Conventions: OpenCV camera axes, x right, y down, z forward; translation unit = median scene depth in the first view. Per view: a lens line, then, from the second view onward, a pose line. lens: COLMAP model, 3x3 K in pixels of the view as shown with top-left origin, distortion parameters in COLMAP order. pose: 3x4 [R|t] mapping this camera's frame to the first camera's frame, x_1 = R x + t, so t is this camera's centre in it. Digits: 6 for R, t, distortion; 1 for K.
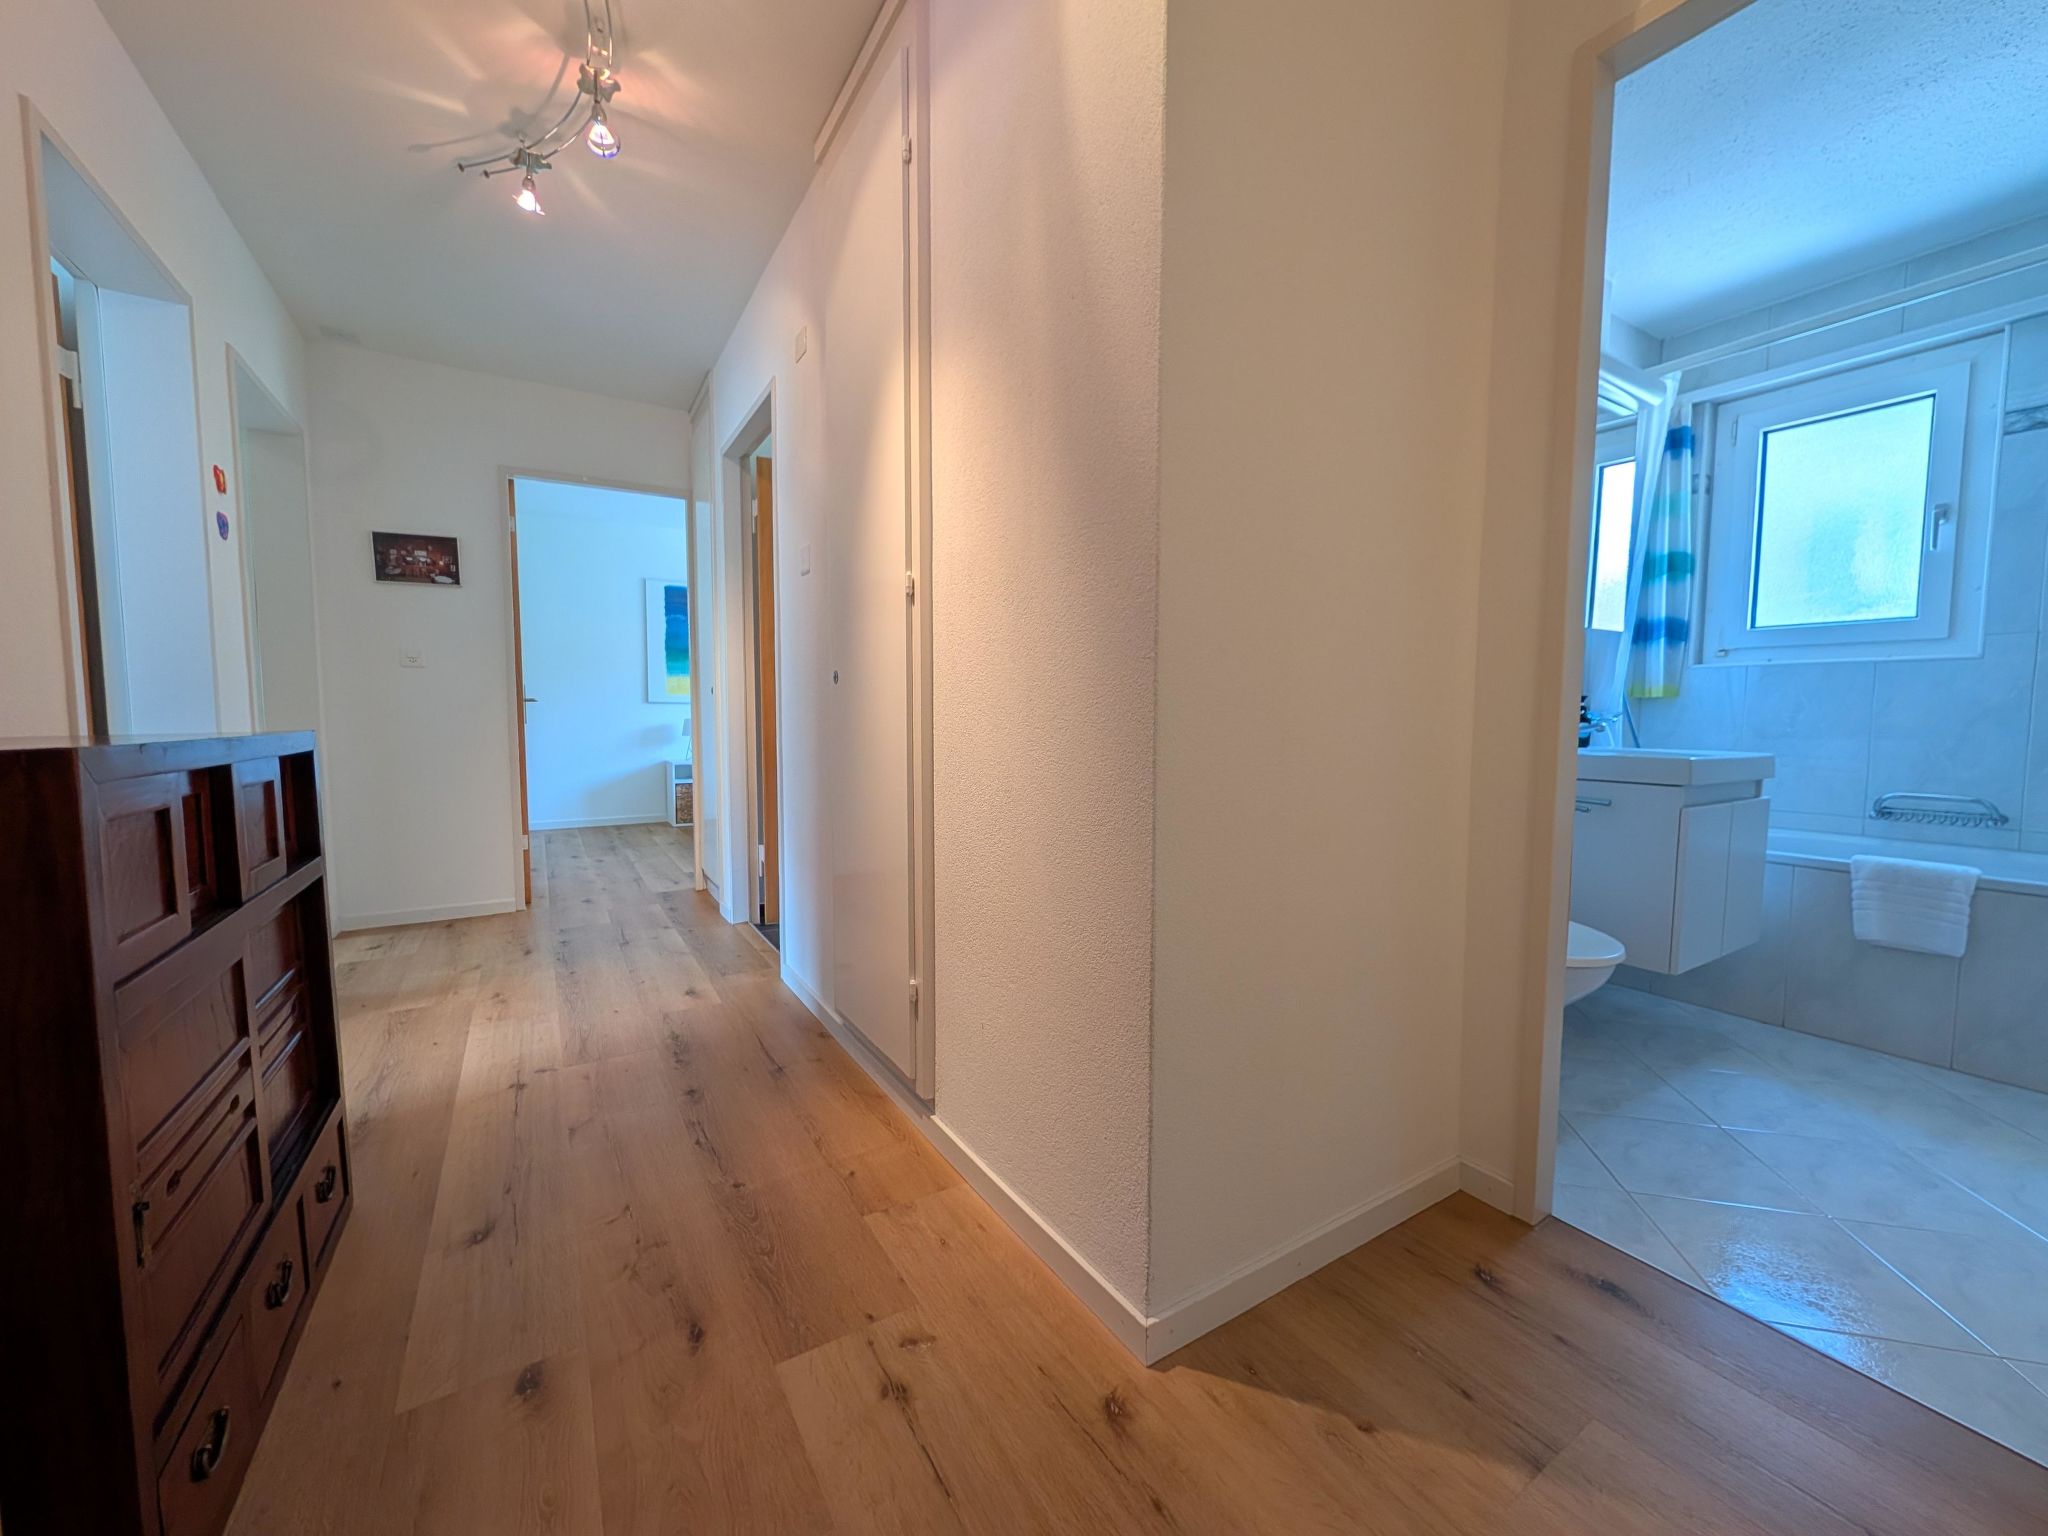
lens RADIAL K [[785.9, 0, 1027.0], [0, 785.9, 769.8], [0, 0, 1]] dist [-0.002538, -0.000070]
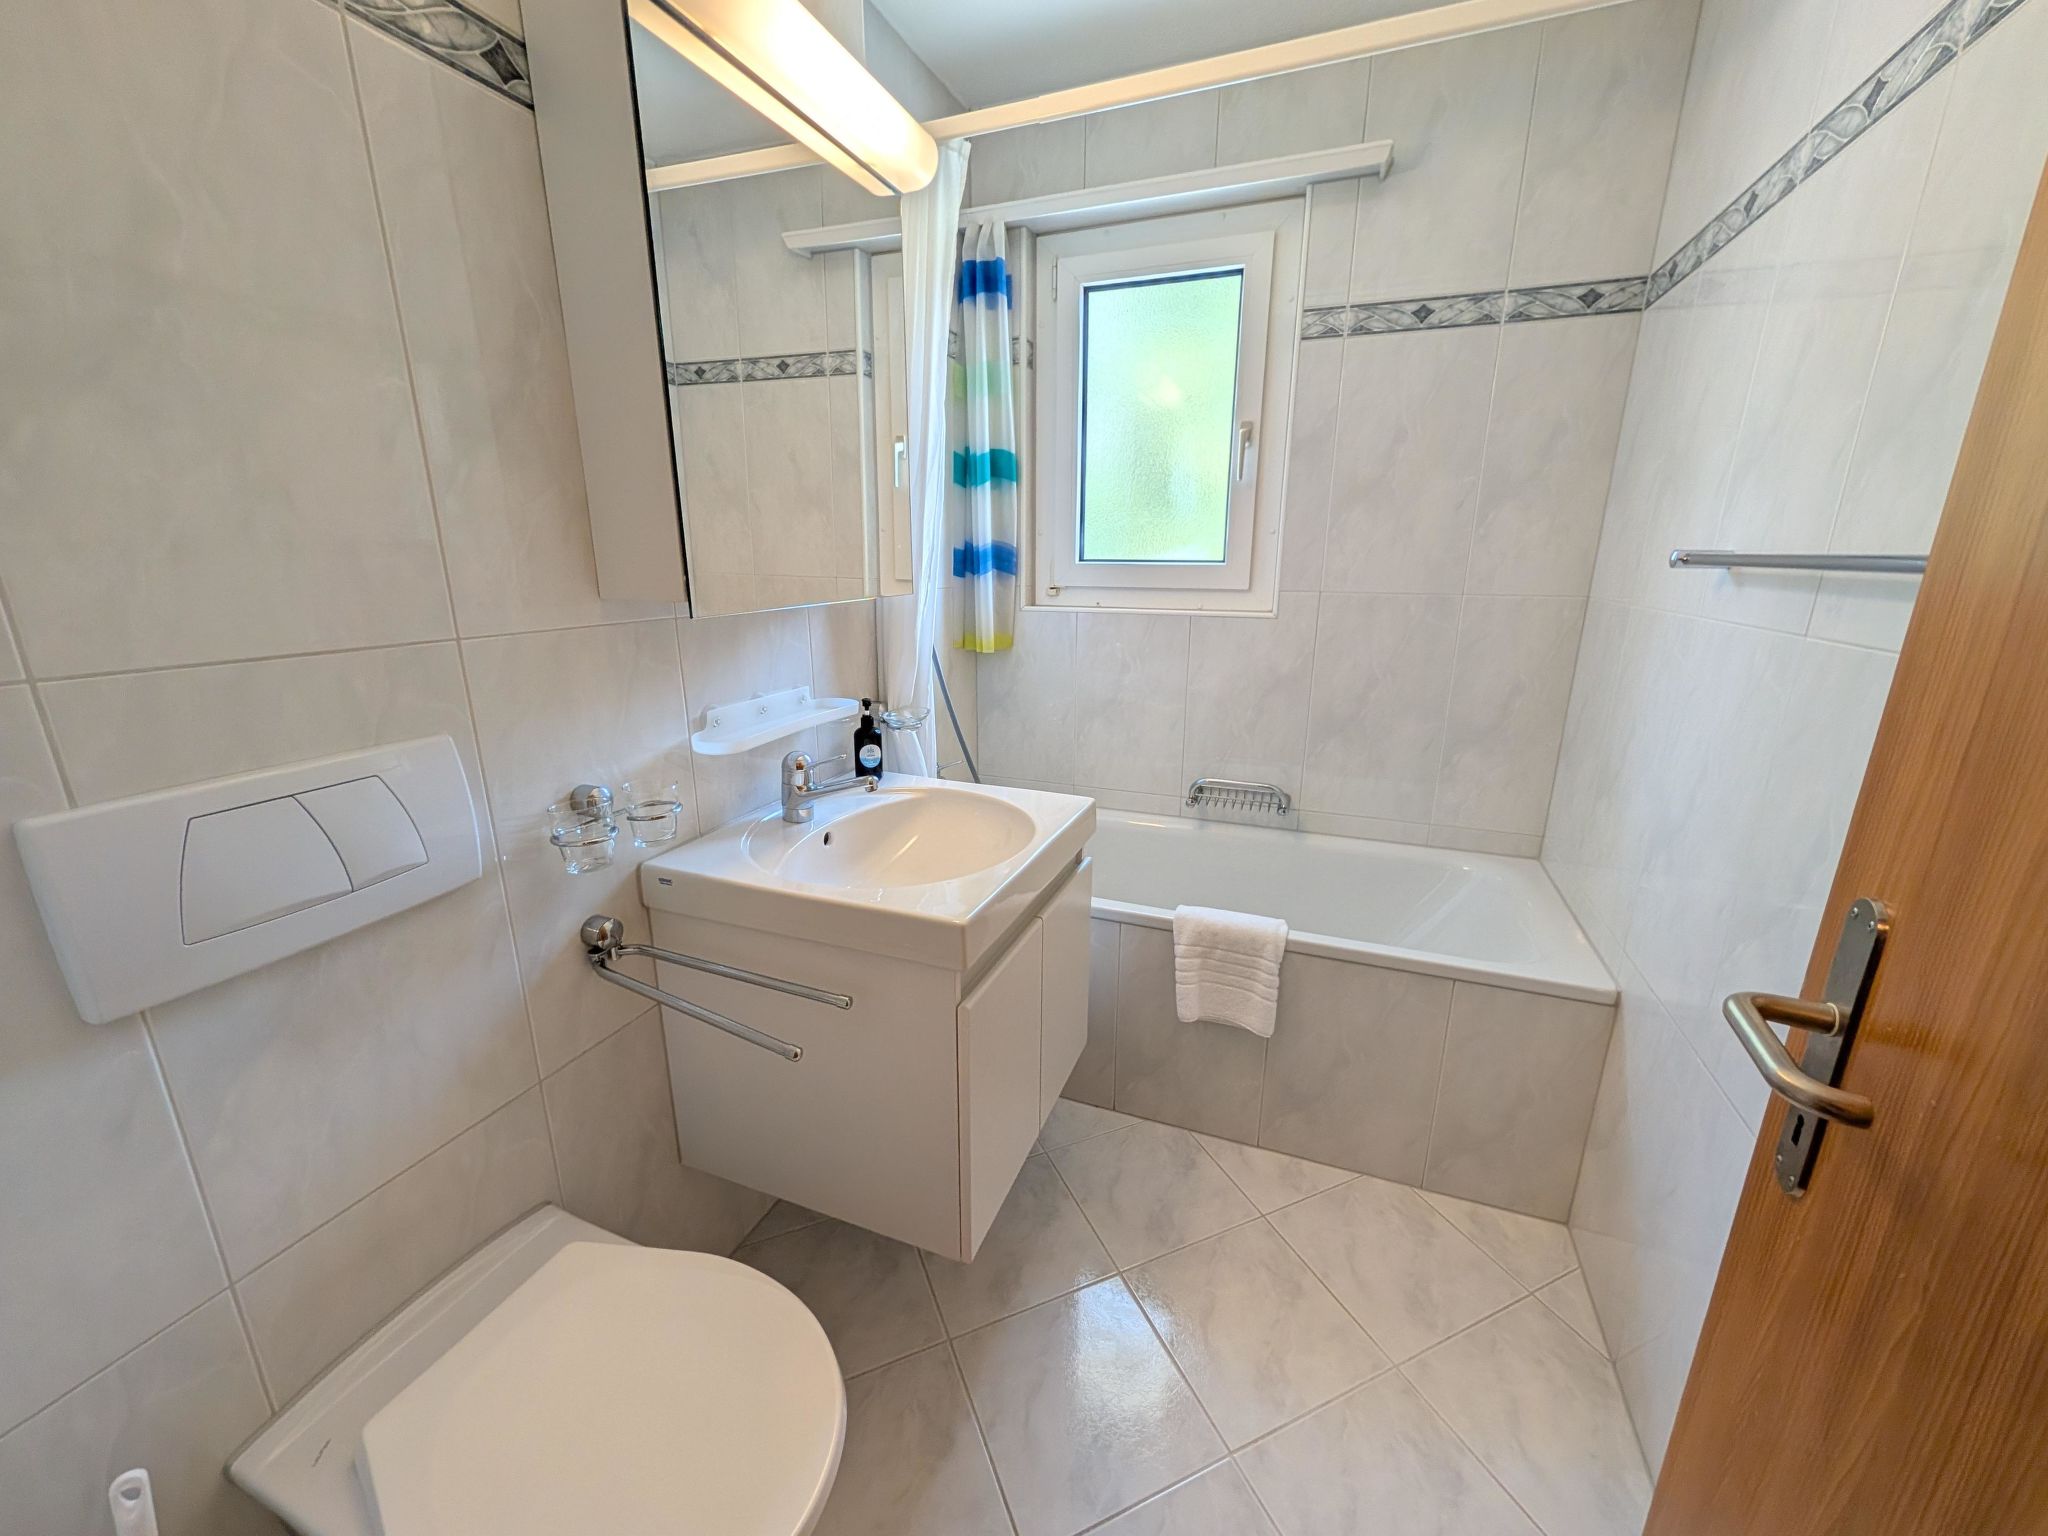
lens RADIAL K [[785.9, 0, 1027.0], [0, 785.9, 769.8], [0, 0, 1]] dist [-0.002538, -0.000070]
pose [[0.799506, -0.164278, 0.577757, 0.443098], [0.044976, 0.975546, 0.215145, -0.167865], [-0.598972, -0.146025, 0.787343, 0.430315]]
